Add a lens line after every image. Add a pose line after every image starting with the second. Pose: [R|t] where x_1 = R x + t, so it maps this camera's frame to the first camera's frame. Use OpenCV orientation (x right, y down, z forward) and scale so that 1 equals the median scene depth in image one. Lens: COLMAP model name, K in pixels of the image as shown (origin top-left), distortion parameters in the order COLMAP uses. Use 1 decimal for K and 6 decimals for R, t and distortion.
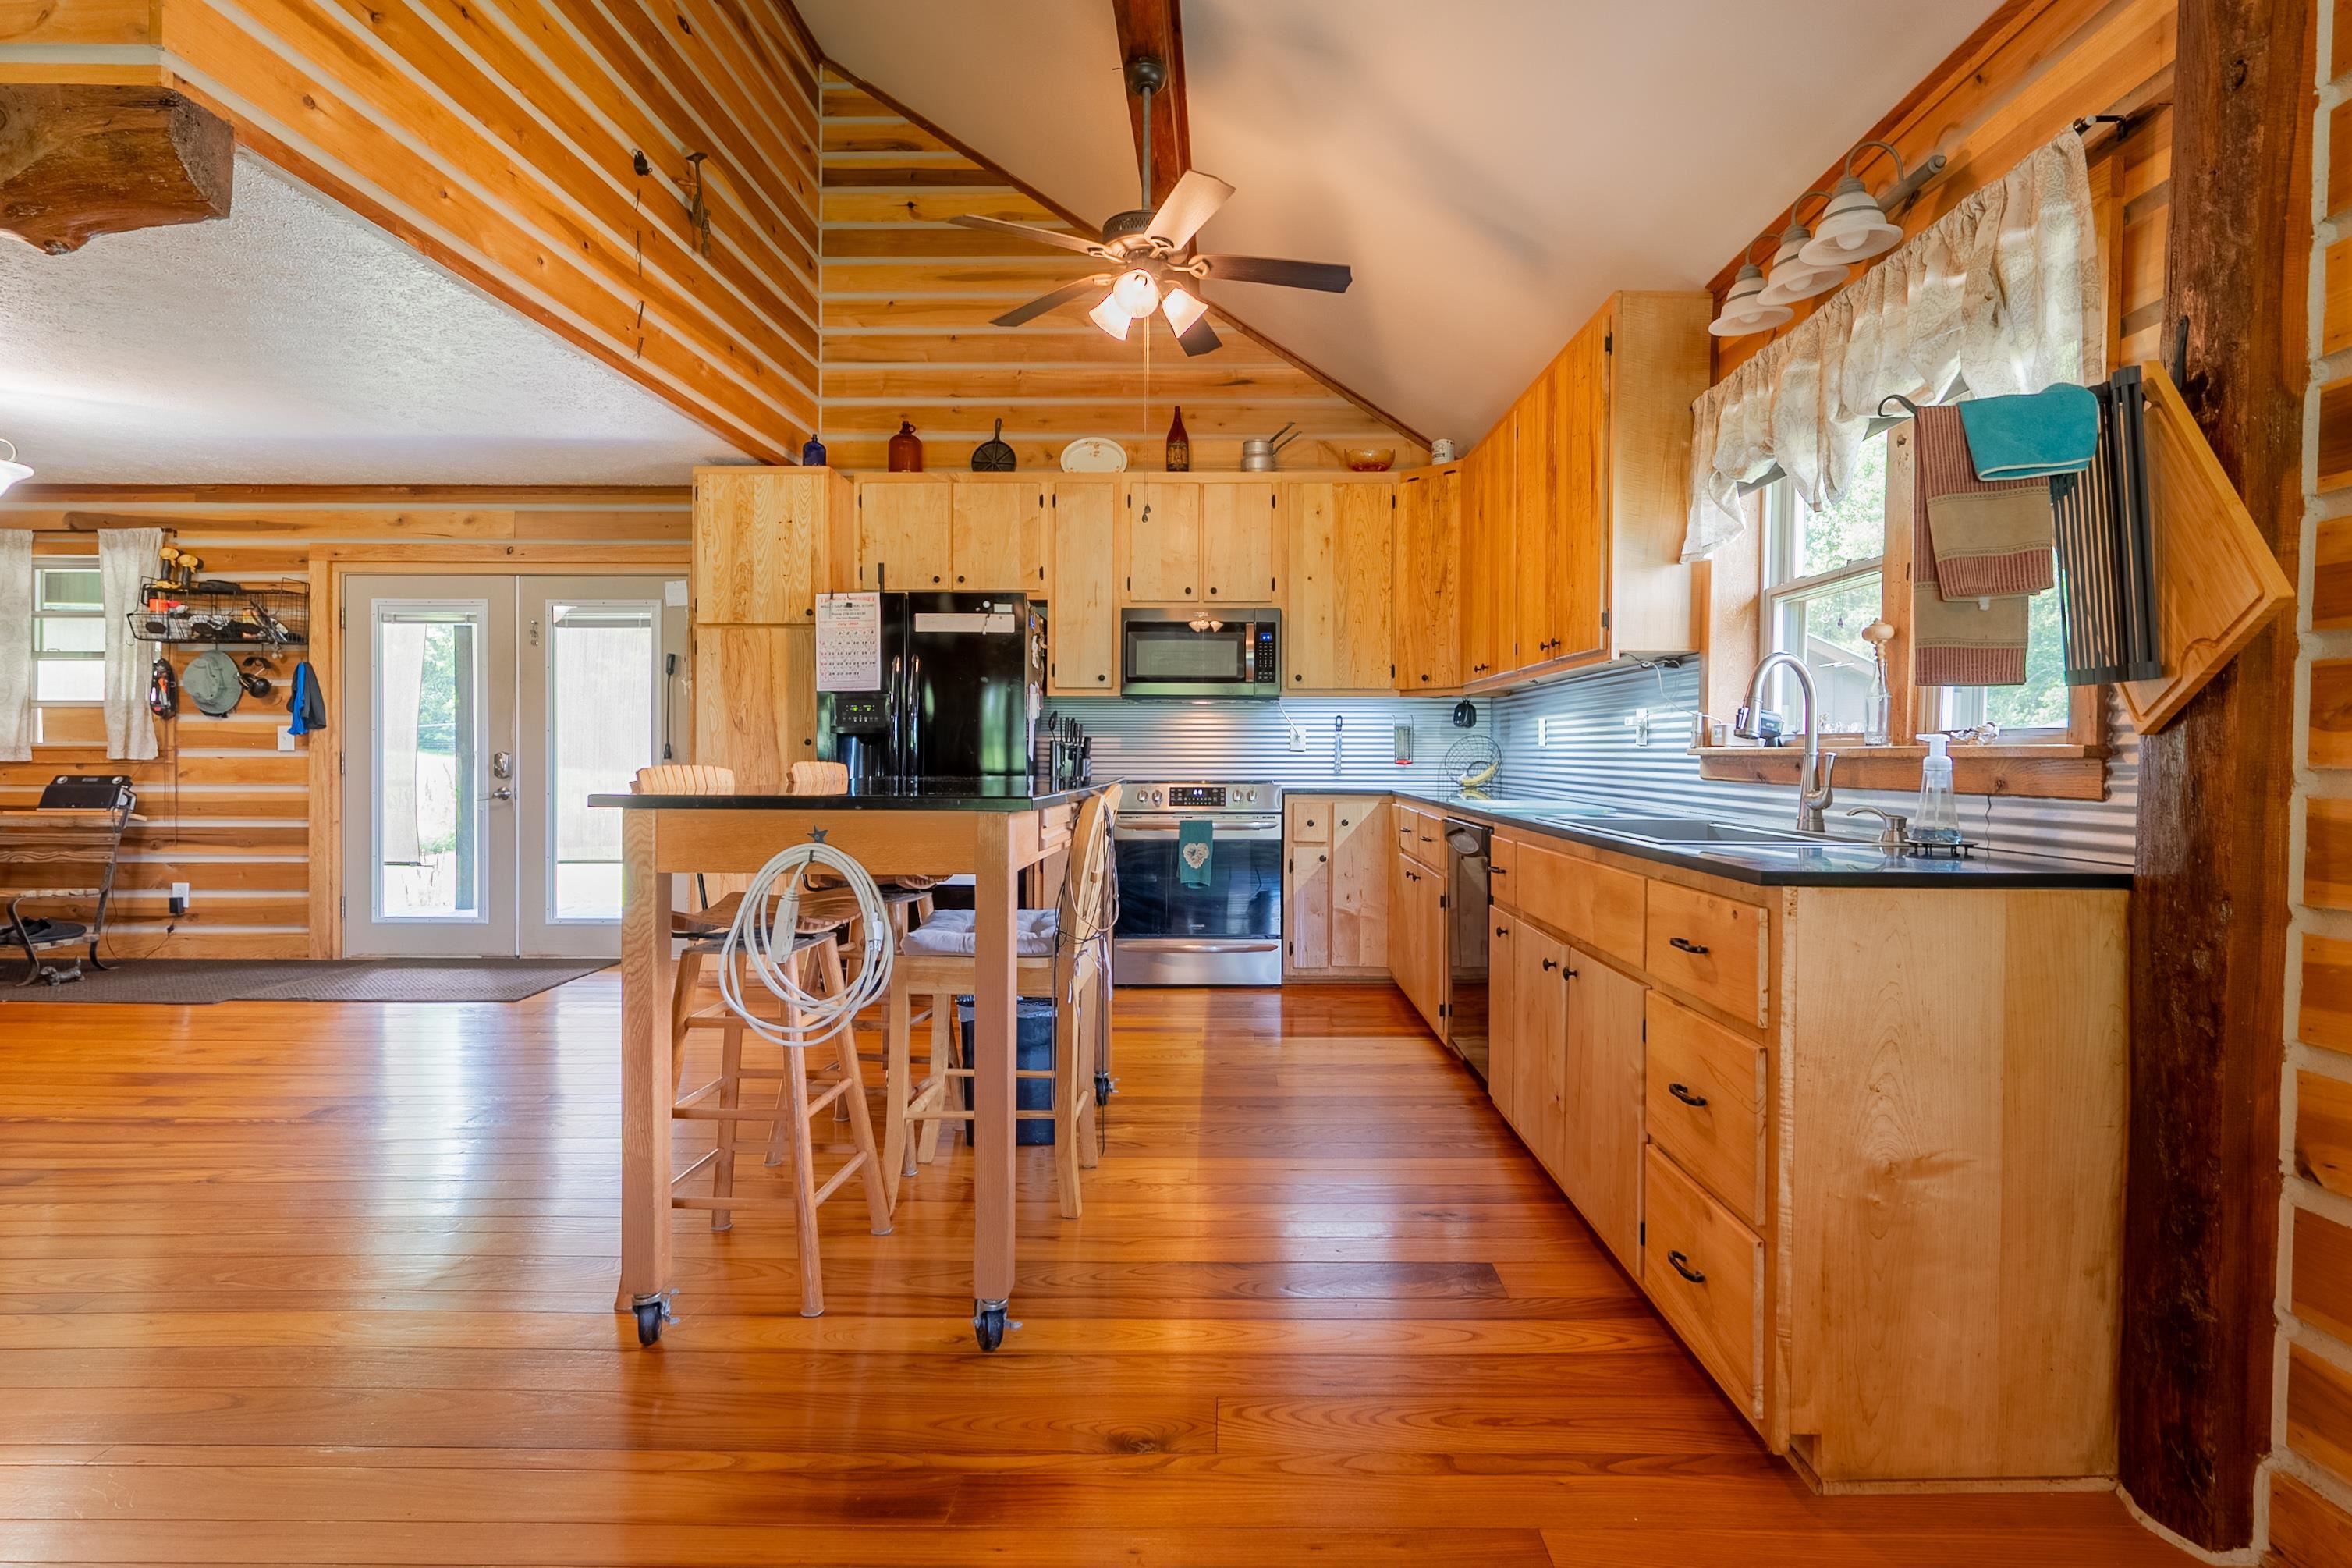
lens RADIAL K [[1124.9, 0, 1226.9], [0, 1124.9, 766.3], [0, 0, 1]] dist [0.001794, 0.000187]
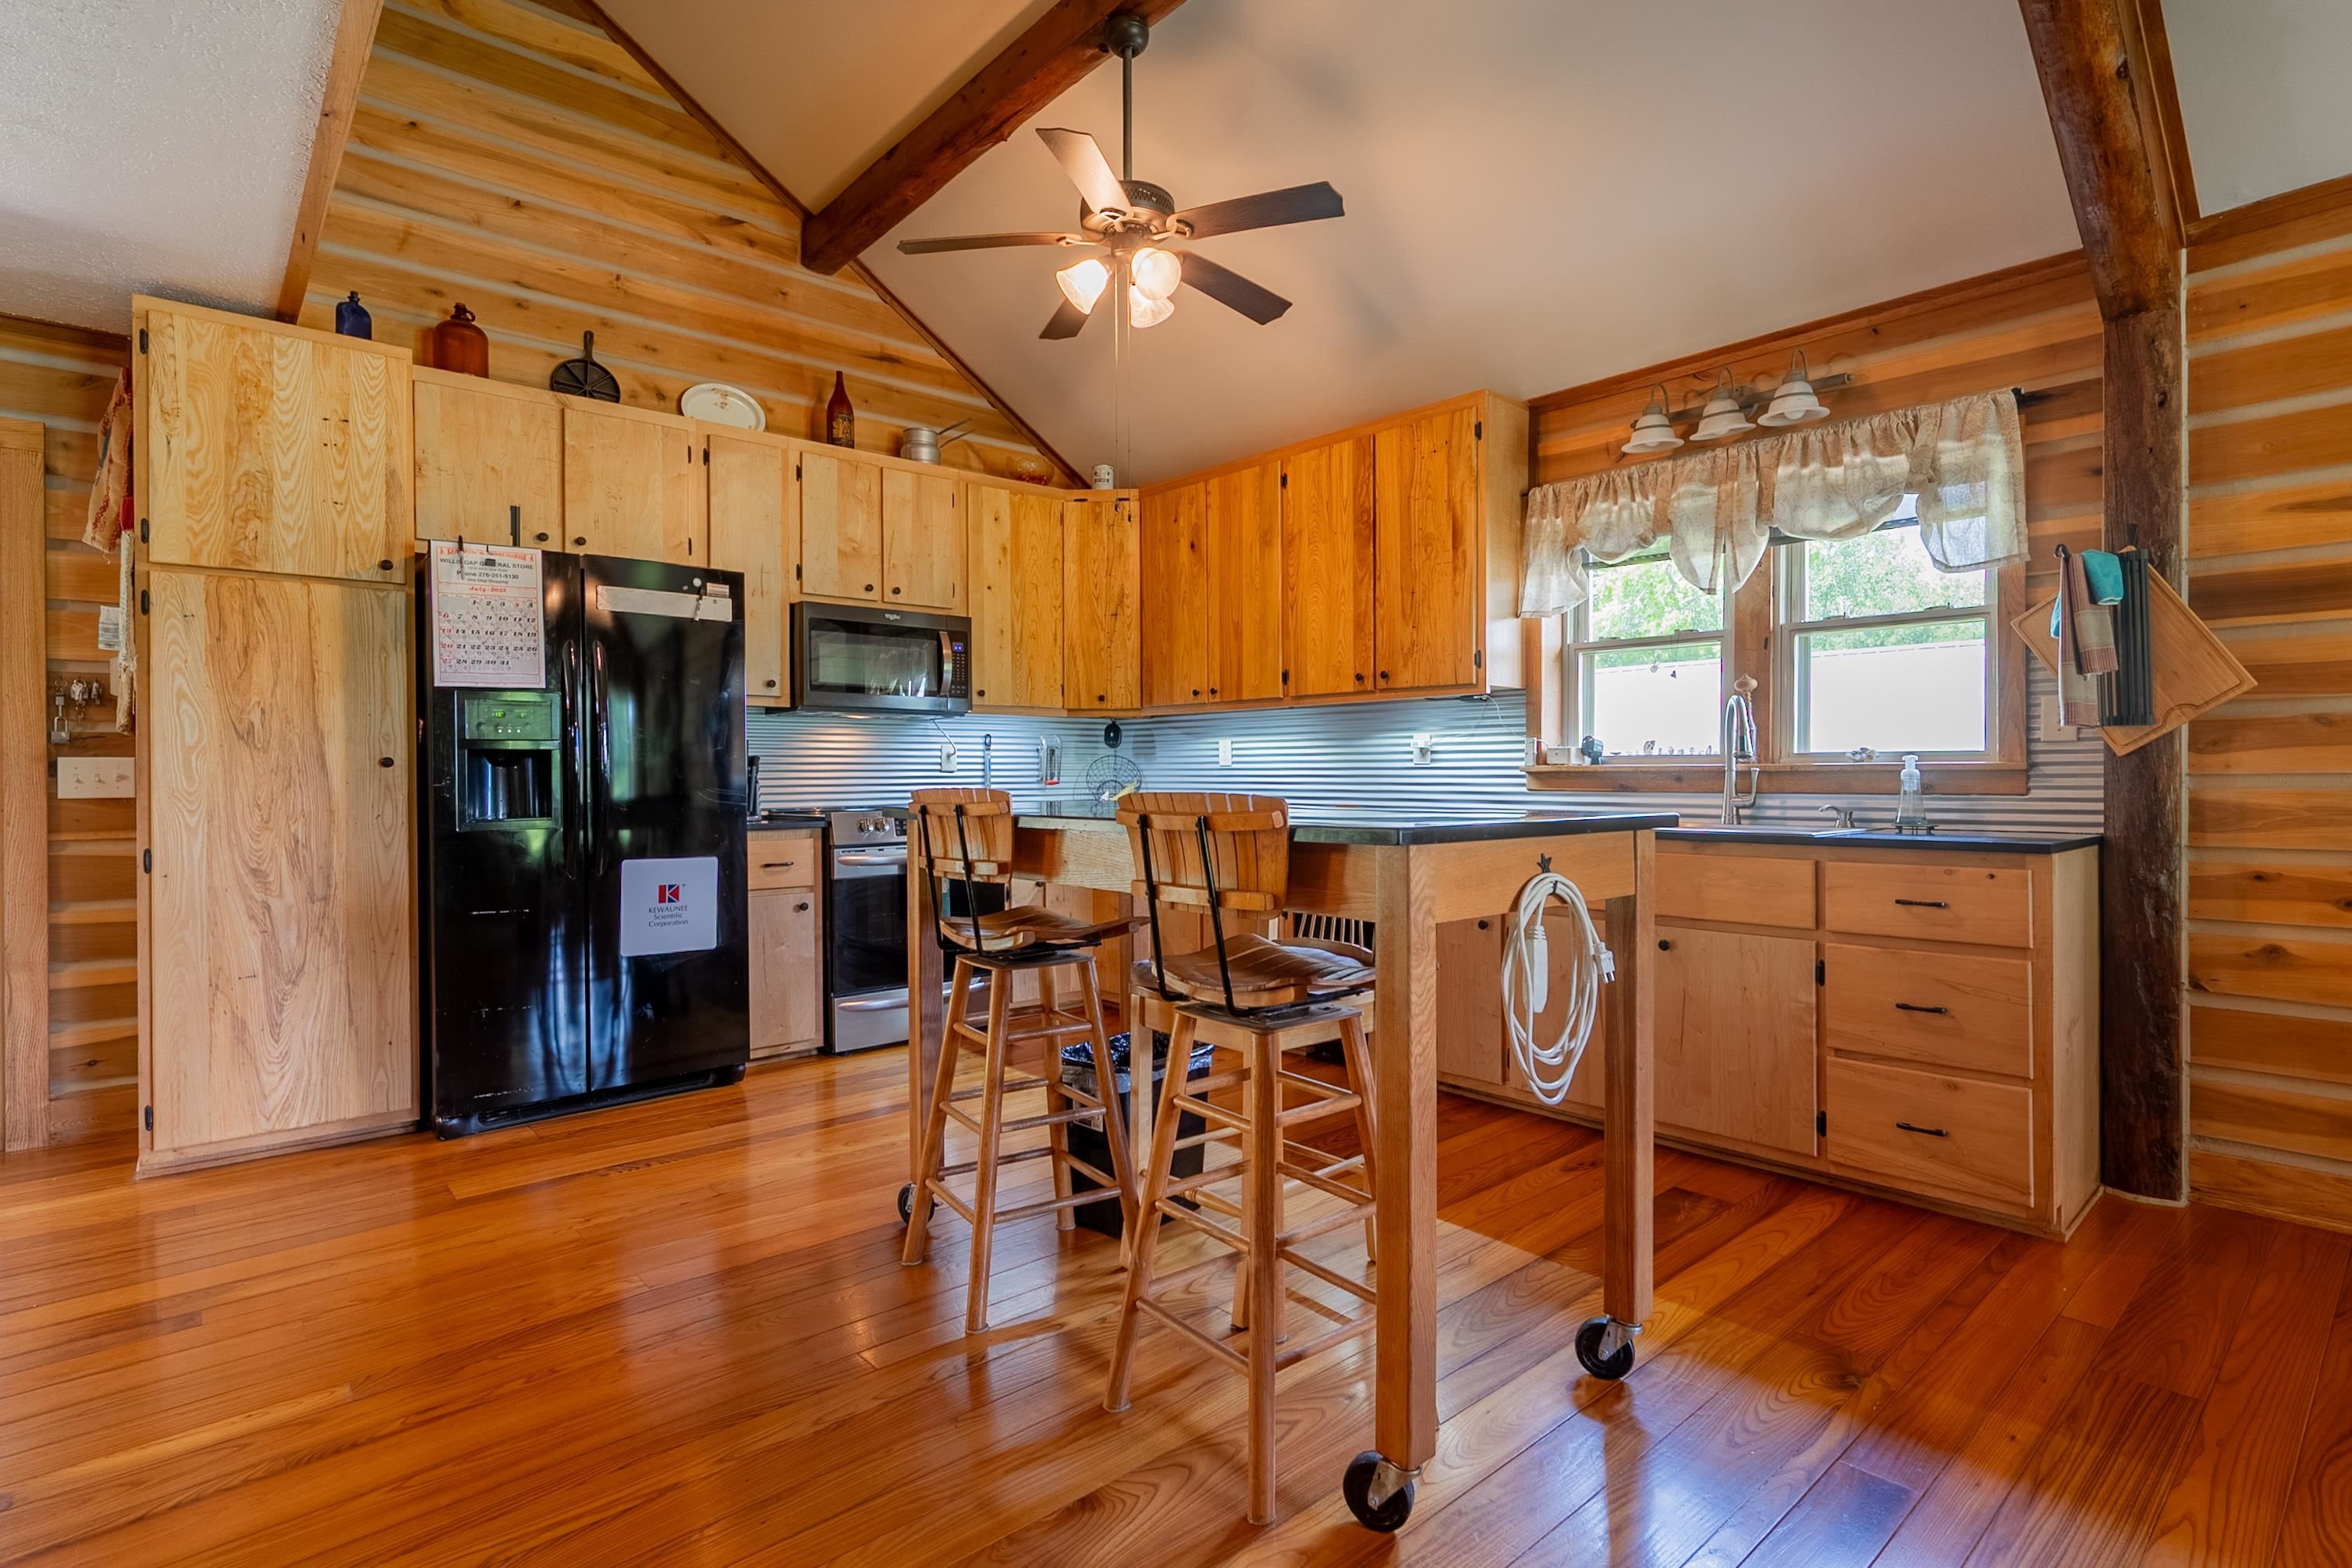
lens RADIAL K [[1124.9, 0, 1183.3], [0, 1124.9, 776.3], [0, 0, 1]] dist [0.001794, 0.000187]
pose [[0.749721, -0.009919, 0.661680, -0.457110], [0.015958, 0.999868, -0.003092, -0.004445], [-0.661562, 0.012877, 0.749780, 0.202759]]
